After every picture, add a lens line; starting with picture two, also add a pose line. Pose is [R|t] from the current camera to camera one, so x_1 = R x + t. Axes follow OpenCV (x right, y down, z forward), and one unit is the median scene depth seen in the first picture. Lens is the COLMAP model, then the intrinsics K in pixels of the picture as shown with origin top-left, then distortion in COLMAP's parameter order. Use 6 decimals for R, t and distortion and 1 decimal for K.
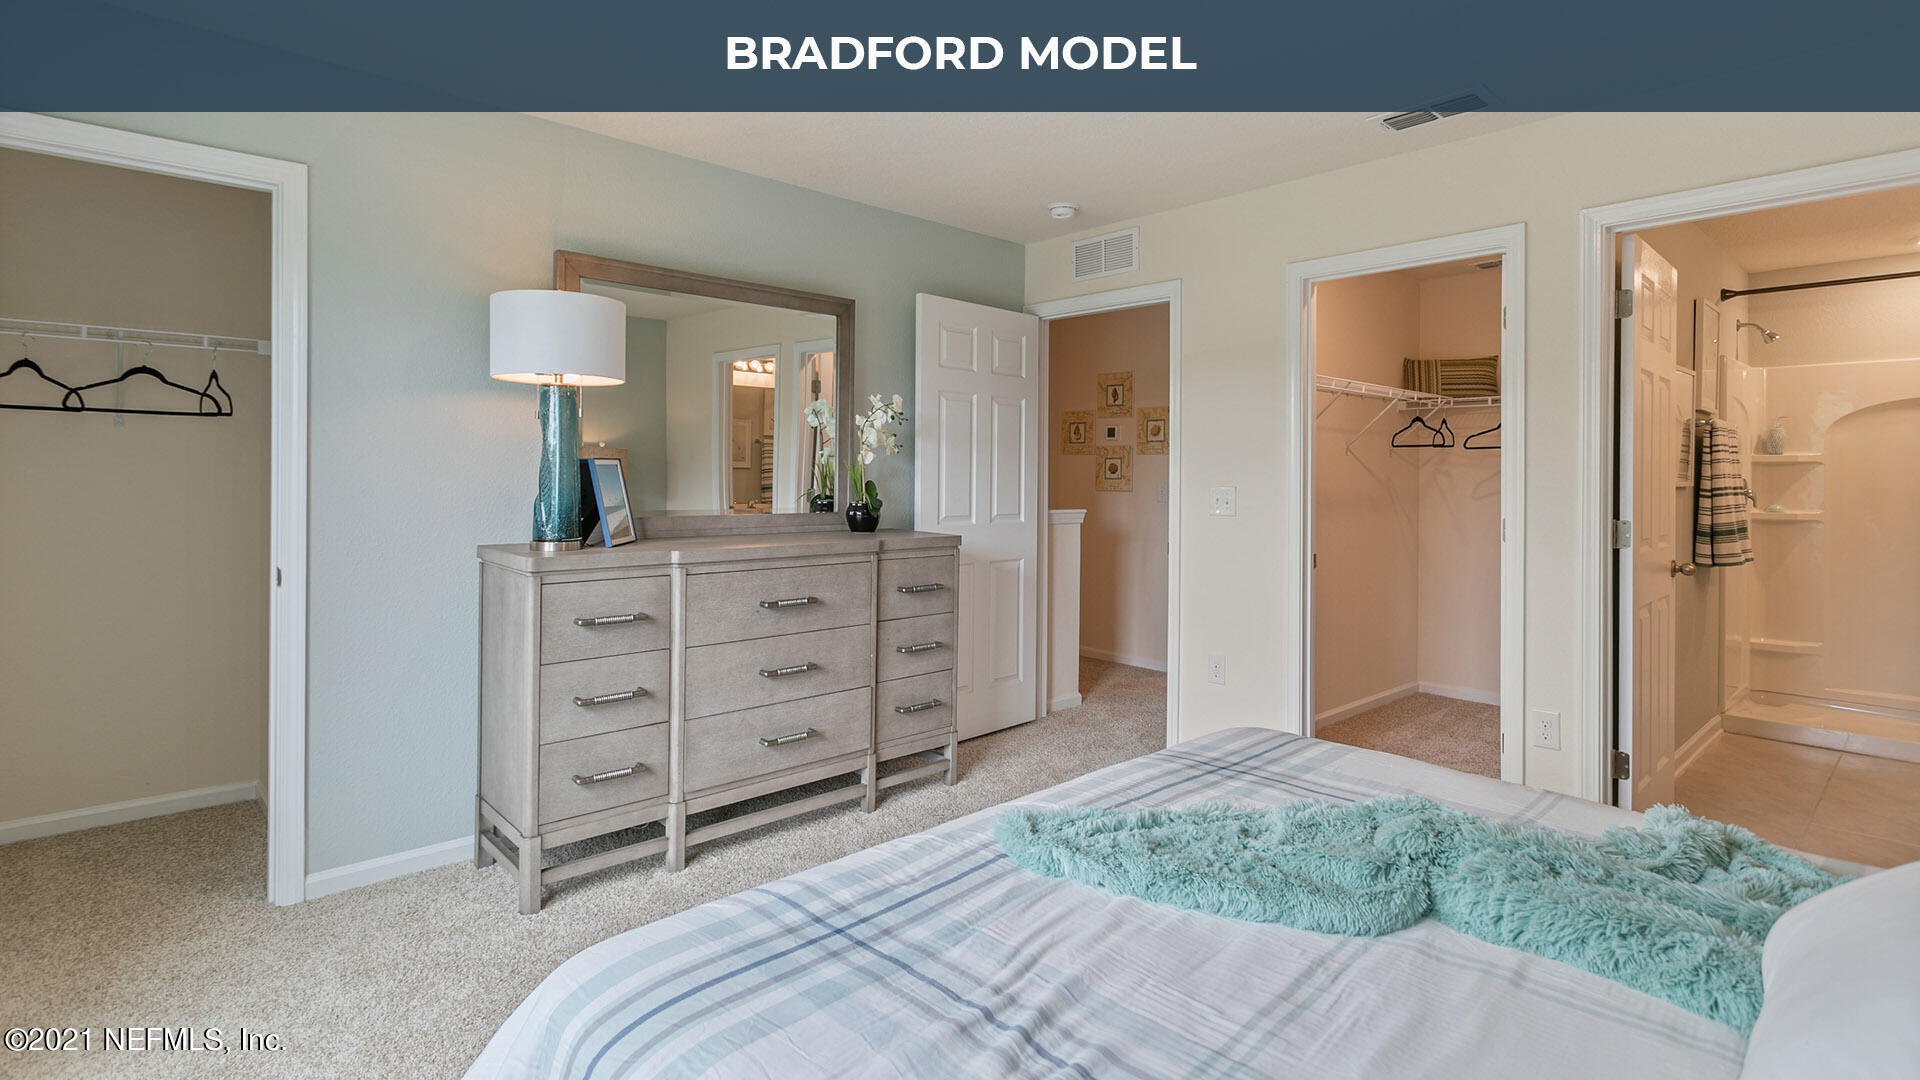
lens RADIAL K [[947.0, 0, 954.8], [0, 947.0, 482.6], [0, 0, 1]] dist [0.002907, -0.000003]
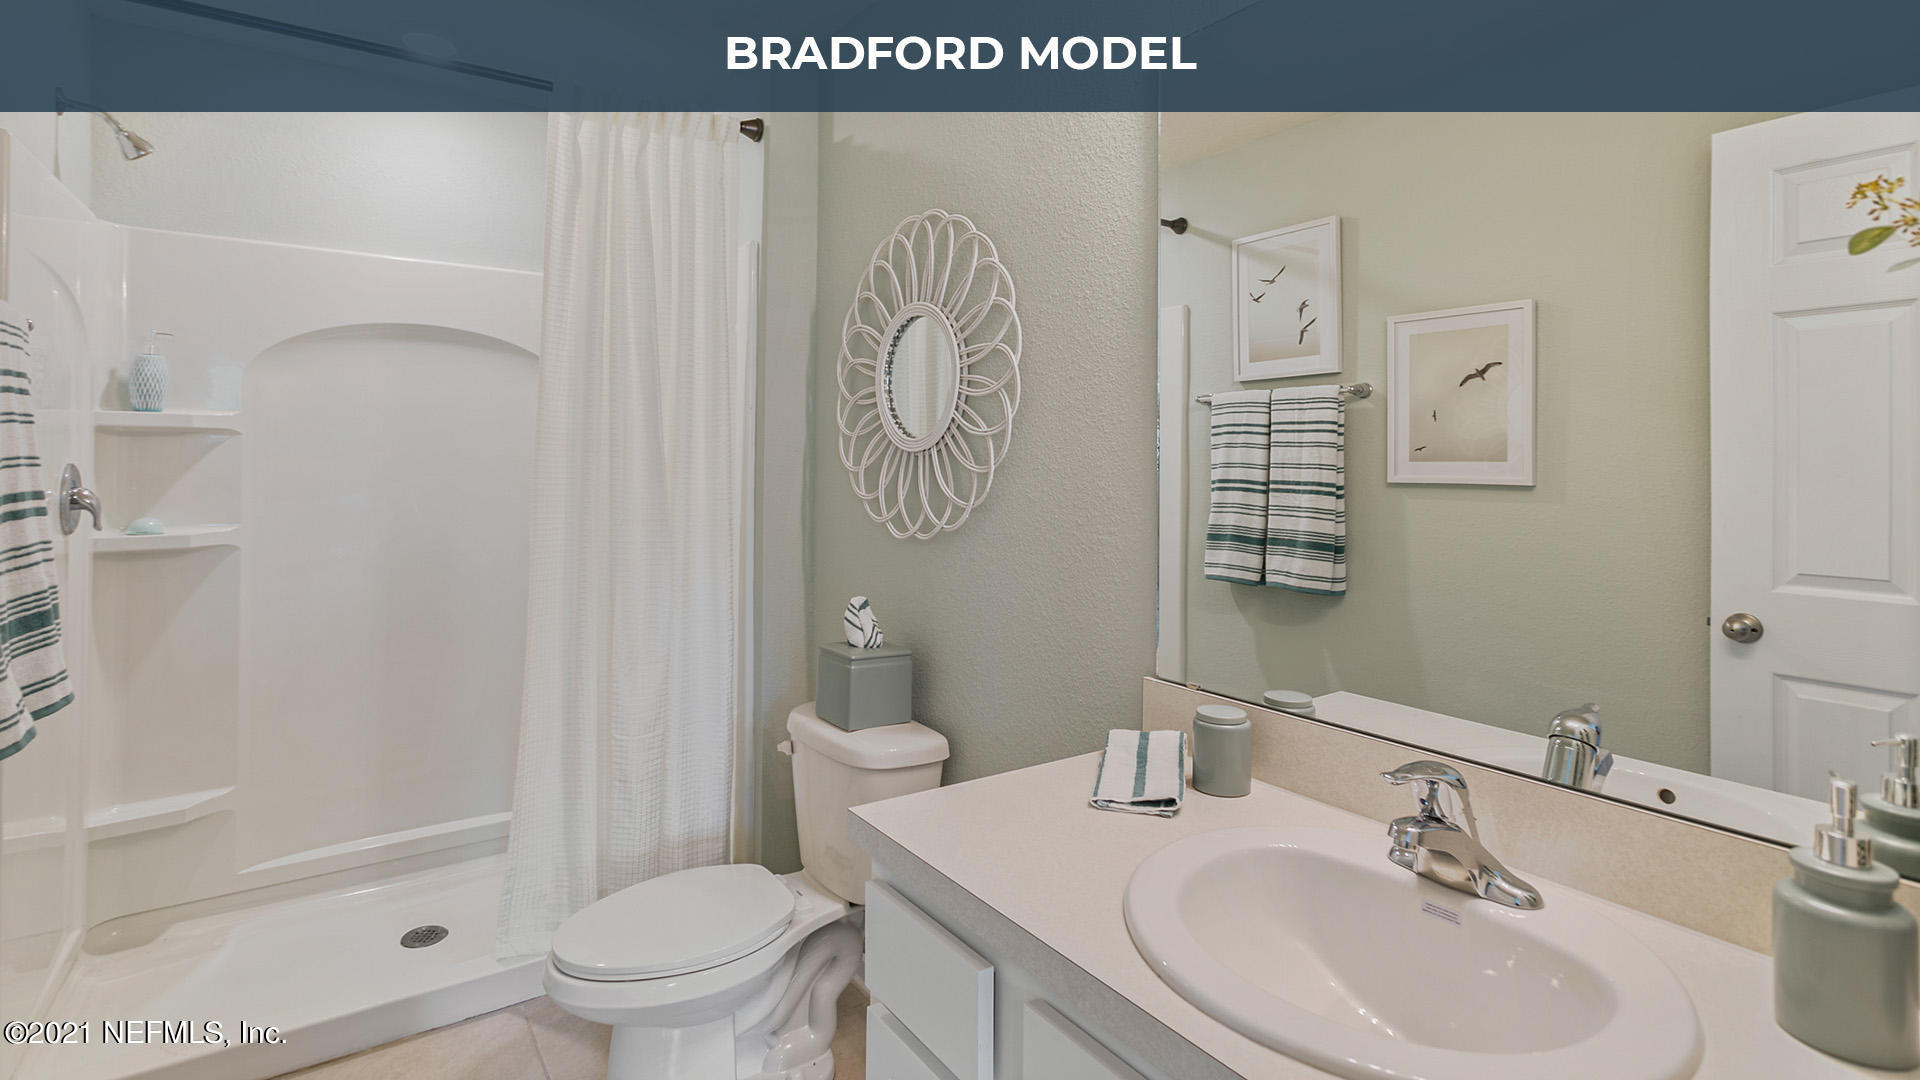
lens RADIAL K [[947.0, 0, 960.0], [0, 947.0, 455.1], [0, 0, 1]] dist [0.002907, -0.000003]
pose [[0.150588, 0.002960, 0.988592, 0.455632], [-0.004326, 0.999988, -0.002335, -0.008140], [-0.988587, -0.003925, 0.150598, 0.524731]]
